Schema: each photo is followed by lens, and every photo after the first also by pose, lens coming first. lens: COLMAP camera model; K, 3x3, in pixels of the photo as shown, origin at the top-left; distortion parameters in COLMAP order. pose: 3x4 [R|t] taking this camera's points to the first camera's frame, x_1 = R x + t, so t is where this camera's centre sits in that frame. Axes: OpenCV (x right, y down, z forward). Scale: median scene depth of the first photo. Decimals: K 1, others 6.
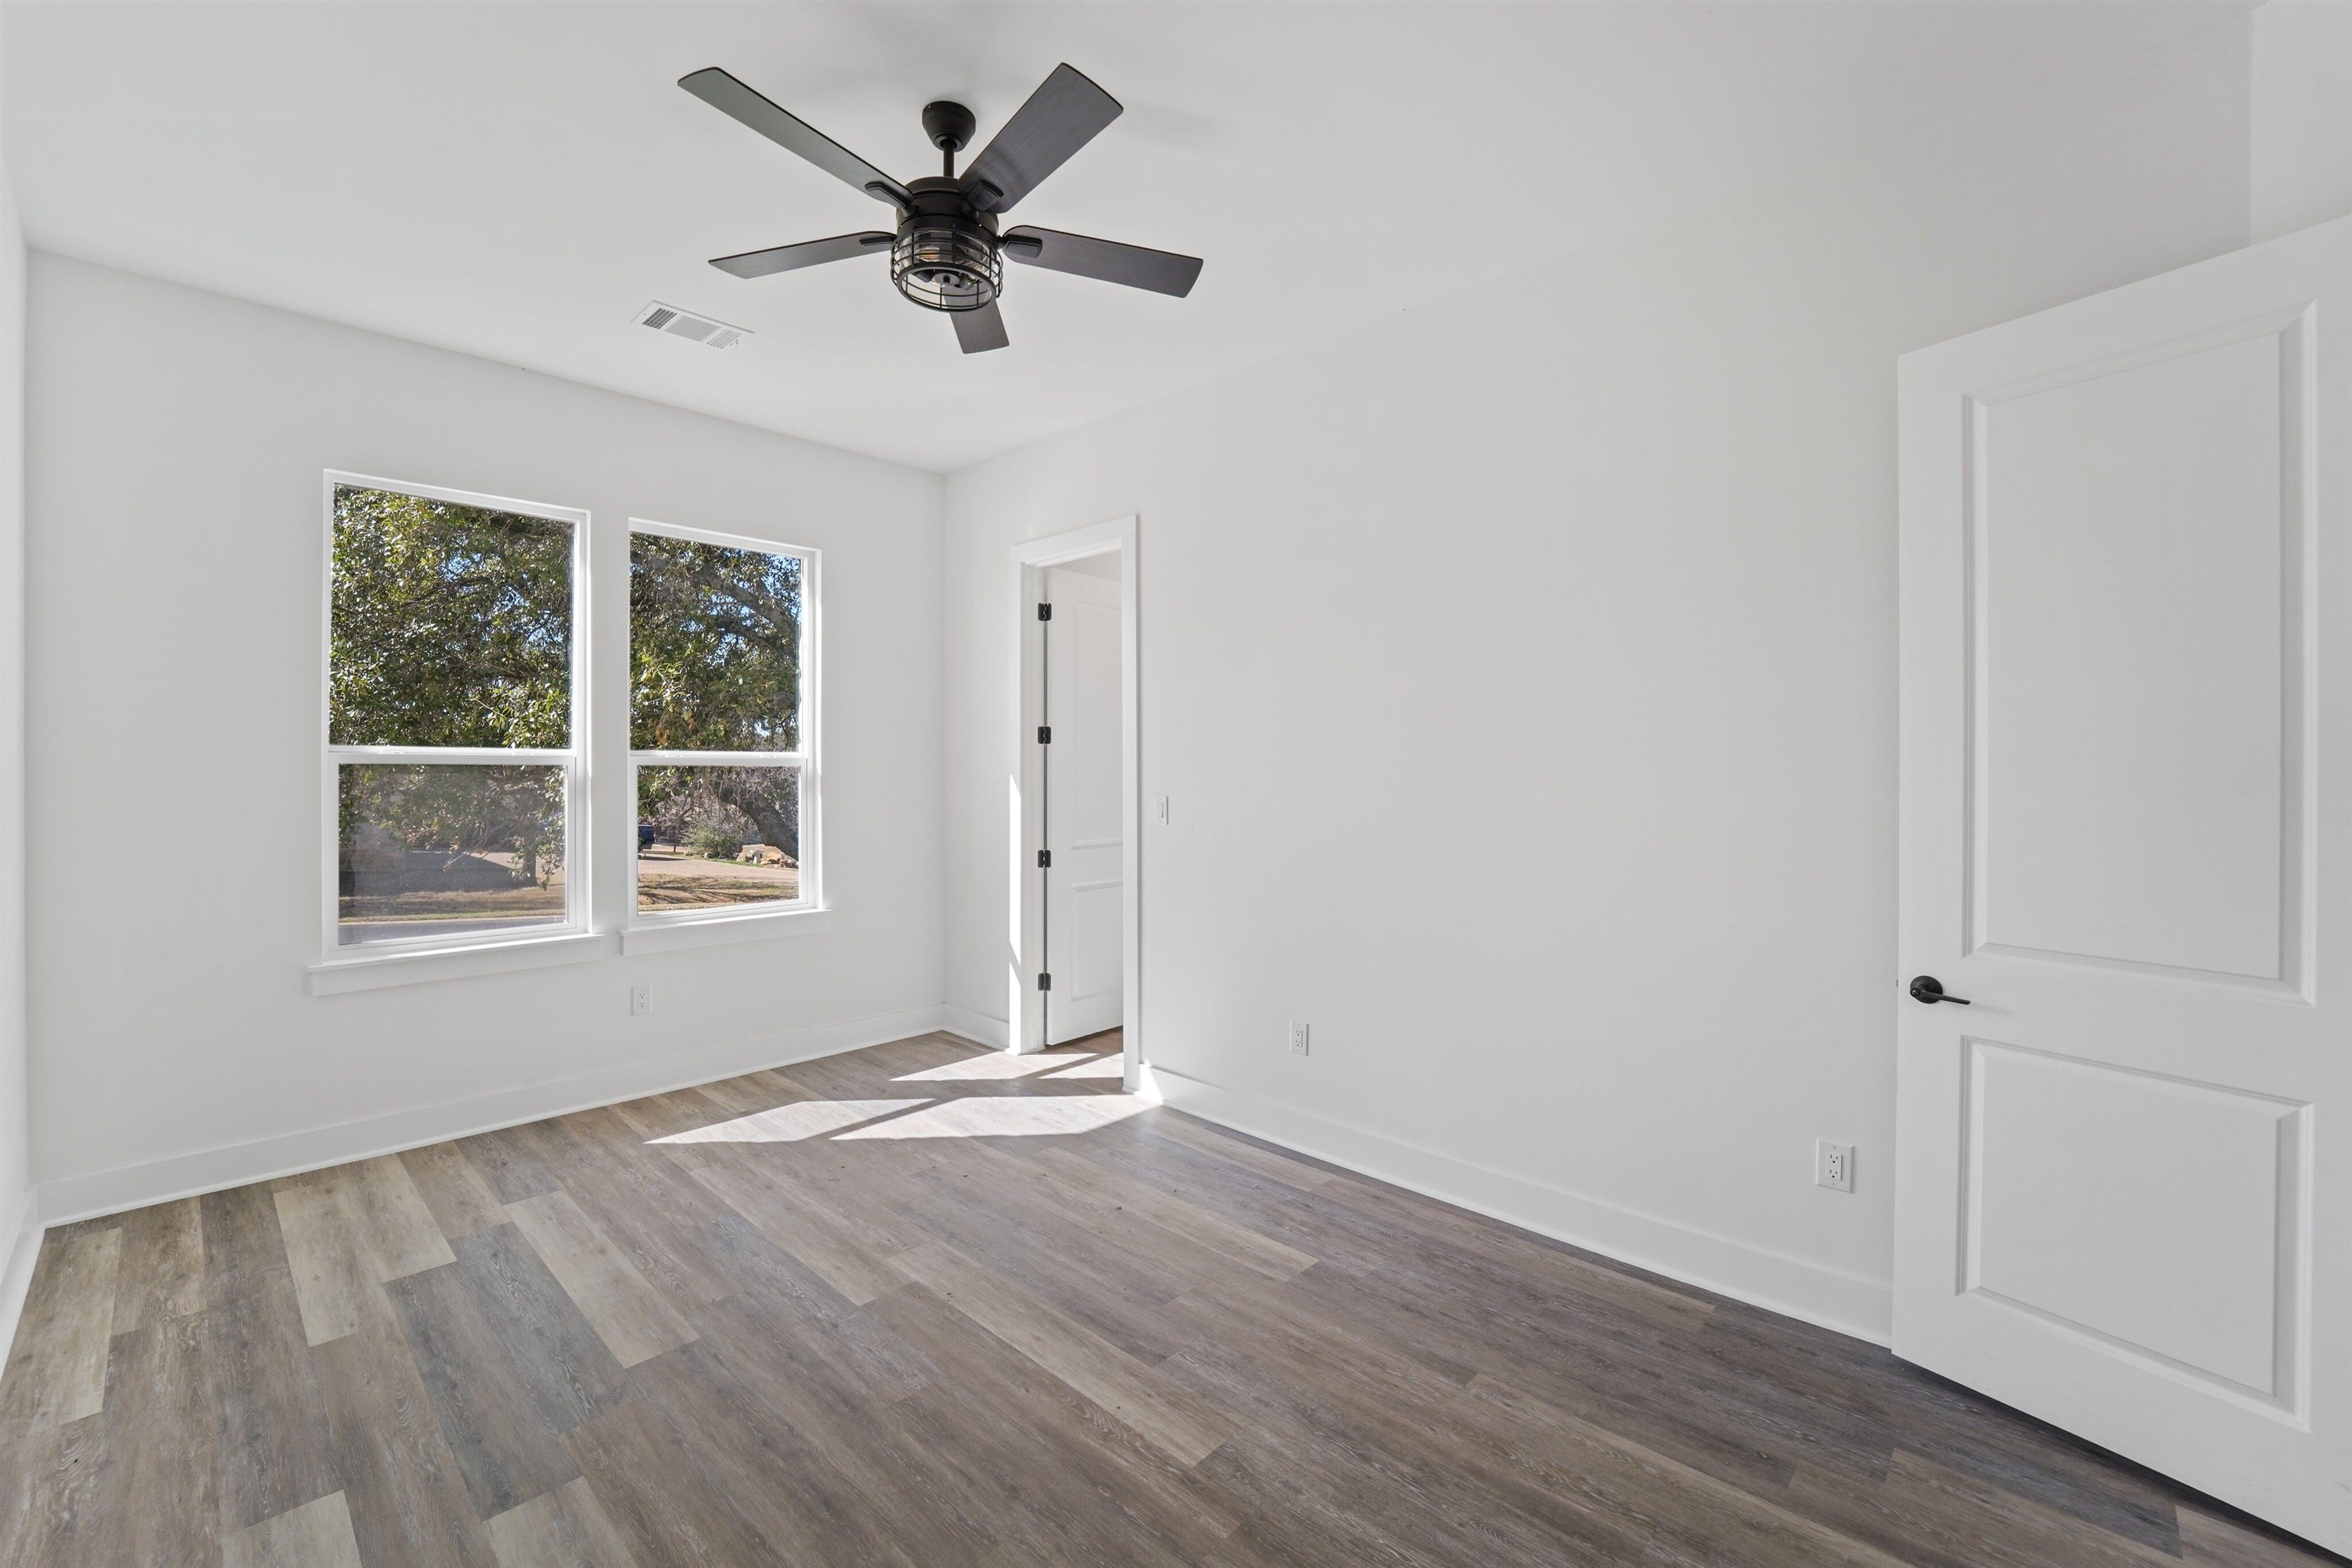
lens RADIAL K [[959.3, 0, 1169.4], [0, 959.3, 790.9], [0, 0, 1]] dist [-0.010483, -0.000877]
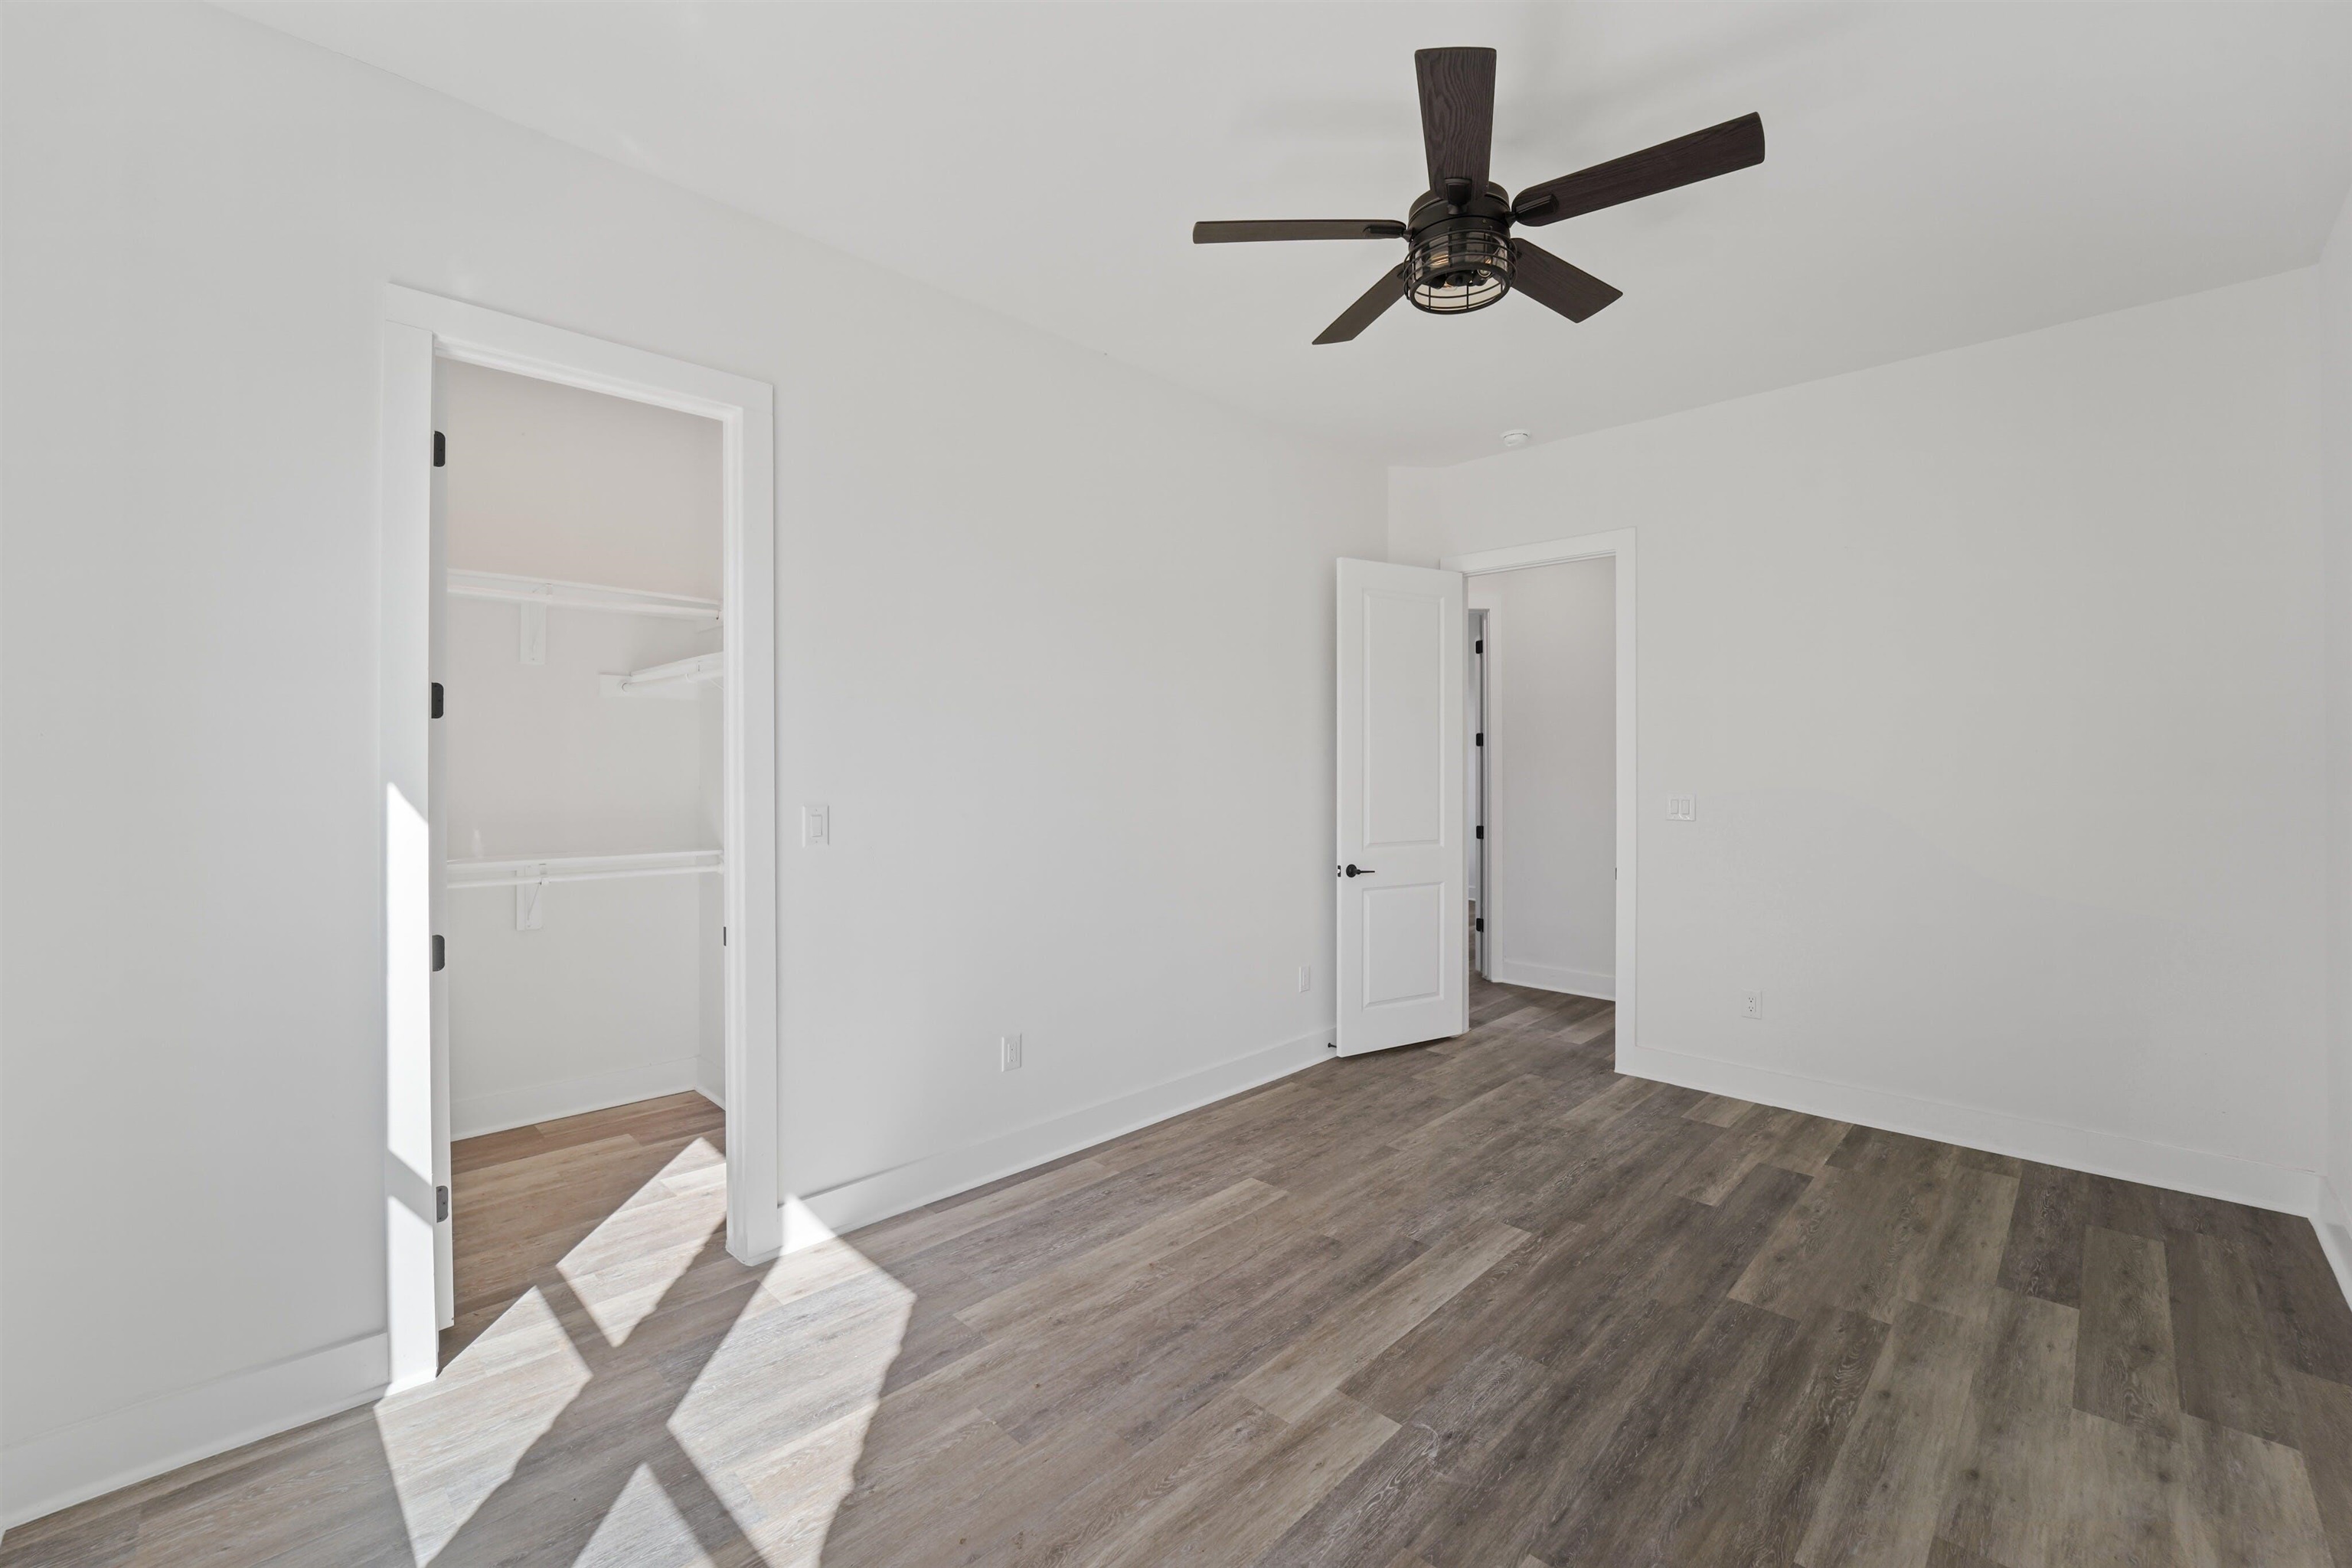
lens RADIAL K [[959.3, 0, 1187.9], [0, 959.3, 778.4], [0, 0, 1]] dist [-0.010483, -0.000877]
pose [[0.015783, -0.016144, 0.999745, -1.057969], [0.020280, 0.999669, 0.015823, -0.025984], [-0.999670, 0.020025, 0.016105, 1.083988]]
